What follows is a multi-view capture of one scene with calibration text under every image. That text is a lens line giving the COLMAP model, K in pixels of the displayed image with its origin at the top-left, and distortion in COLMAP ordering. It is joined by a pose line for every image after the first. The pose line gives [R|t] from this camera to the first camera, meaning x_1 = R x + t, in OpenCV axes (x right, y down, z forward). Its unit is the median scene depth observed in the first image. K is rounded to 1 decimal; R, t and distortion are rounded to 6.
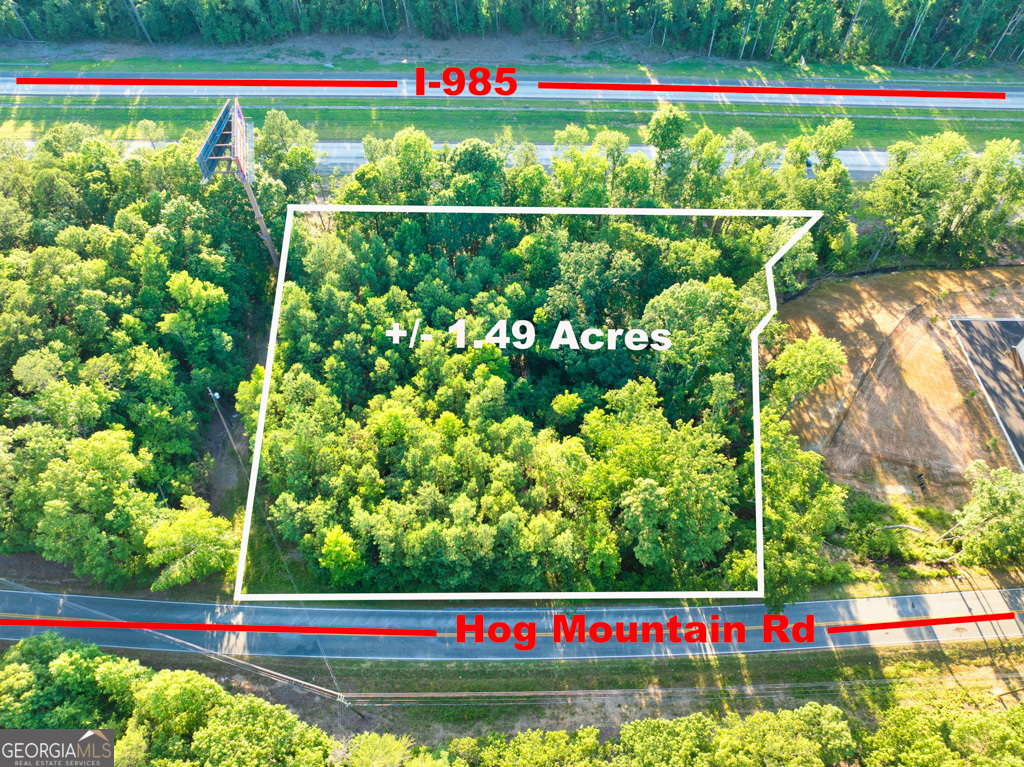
lens RADIAL K [[727.4, 0, 516.1], [0, 727.4, 383.4], [0, 0, 1]] dist [-0.039899, 0.014132]
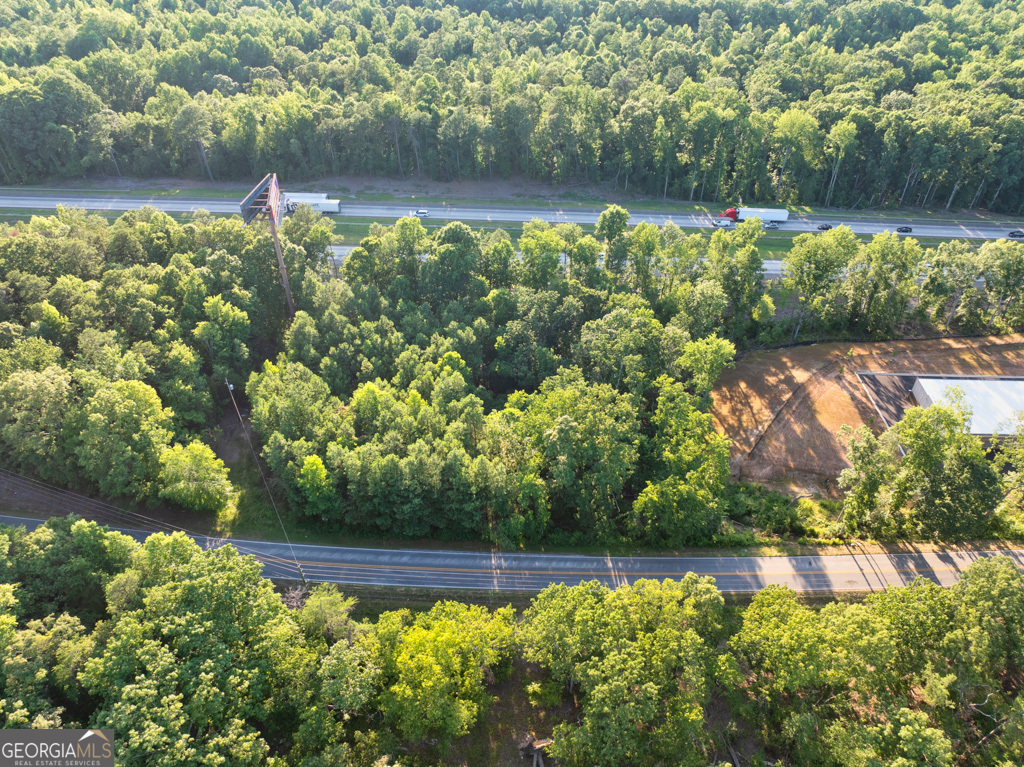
lens RADIAL K [[727.4, 0, 510.3], [0, 727.4, 387.1], [0, 0, 1]] dist [-0.039899, 0.014132]
pose [[0.999197, 0.025374, -0.030997, 0.094715], [-0.032693, 0.963695, -0.264996, 0.317820], [0.023148, 0.265797, 0.963751, -0.167198]]
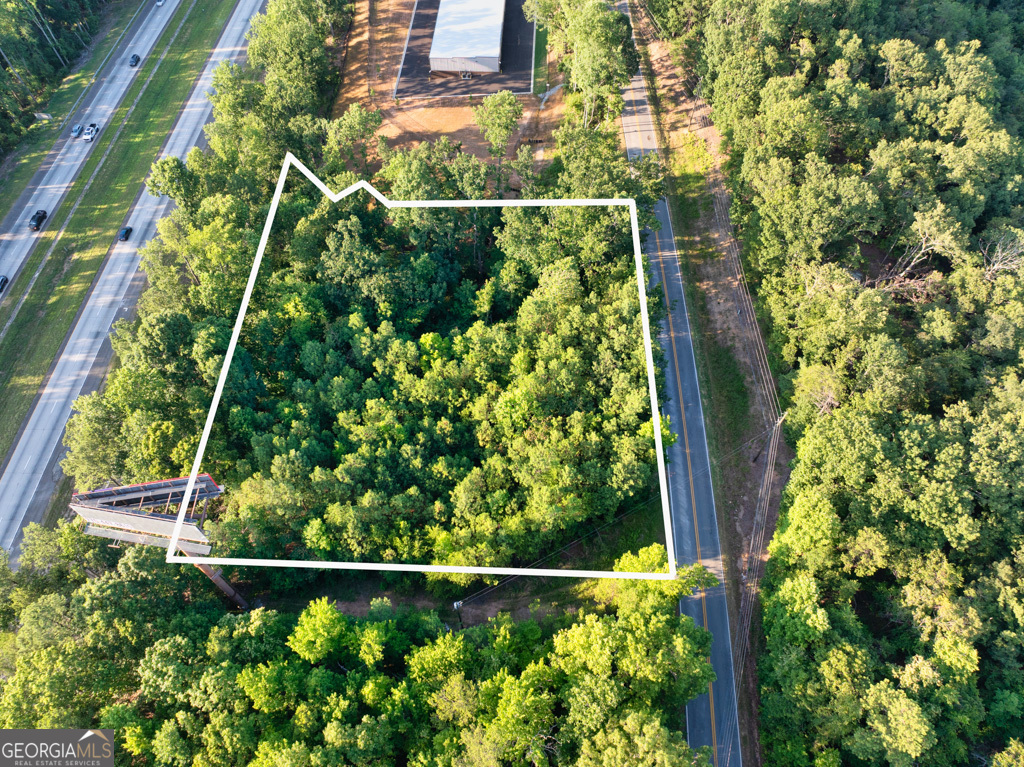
lens RADIAL K [[727.4, 0, 509.3], [0, 727.4, 383.3], [0, 0, 1]] dist [-0.039899, 0.014132]
pose [[0.010683, -0.789637, 0.613481, -0.696279], [0.827901, 0.351047, 0.437431, -0.374269], [-0.560772, 0.503229, 0.657492, 0.287120]]
